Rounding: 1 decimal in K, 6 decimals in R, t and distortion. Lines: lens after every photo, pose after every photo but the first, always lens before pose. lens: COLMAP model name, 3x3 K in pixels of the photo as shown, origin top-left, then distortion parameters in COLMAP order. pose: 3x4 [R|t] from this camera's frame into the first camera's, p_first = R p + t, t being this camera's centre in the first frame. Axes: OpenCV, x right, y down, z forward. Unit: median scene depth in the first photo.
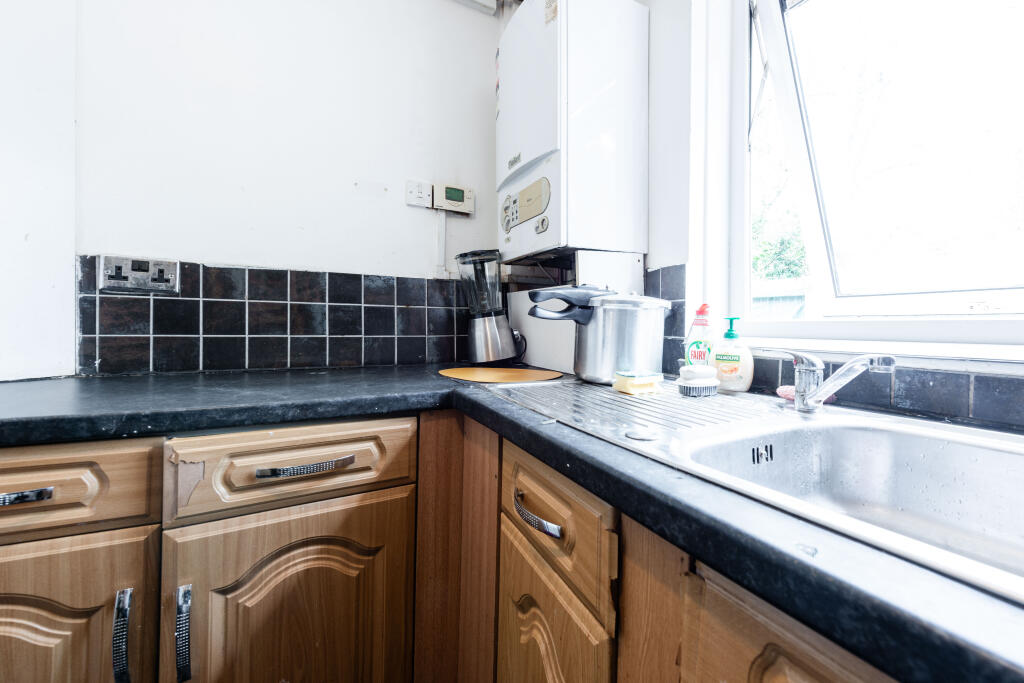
lens RADIAL K [[427.9, 0, 565.3], [0, 427.9, 330.2], [0, 0, 1]] dist [0.005336, -0.000661]
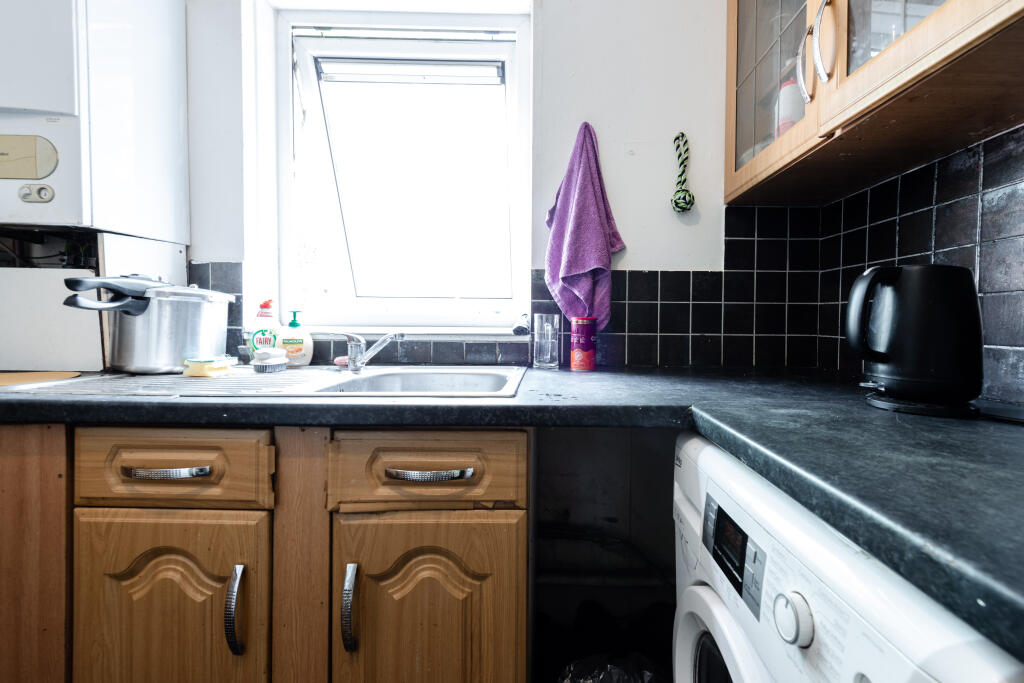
lens RADIAL K [[426.7, 0, 551.2], [0, 426.7, 332.4], [0, 0, 1]] dist [-0.002904, -0.000682]
pose [[0.500615, -0.026884, 0.865253, -0.358307], [0.002614, 0.999560, 0.029544, -0.000589], [-0.865666, -0.012528, 0.500465, -0.348590]]
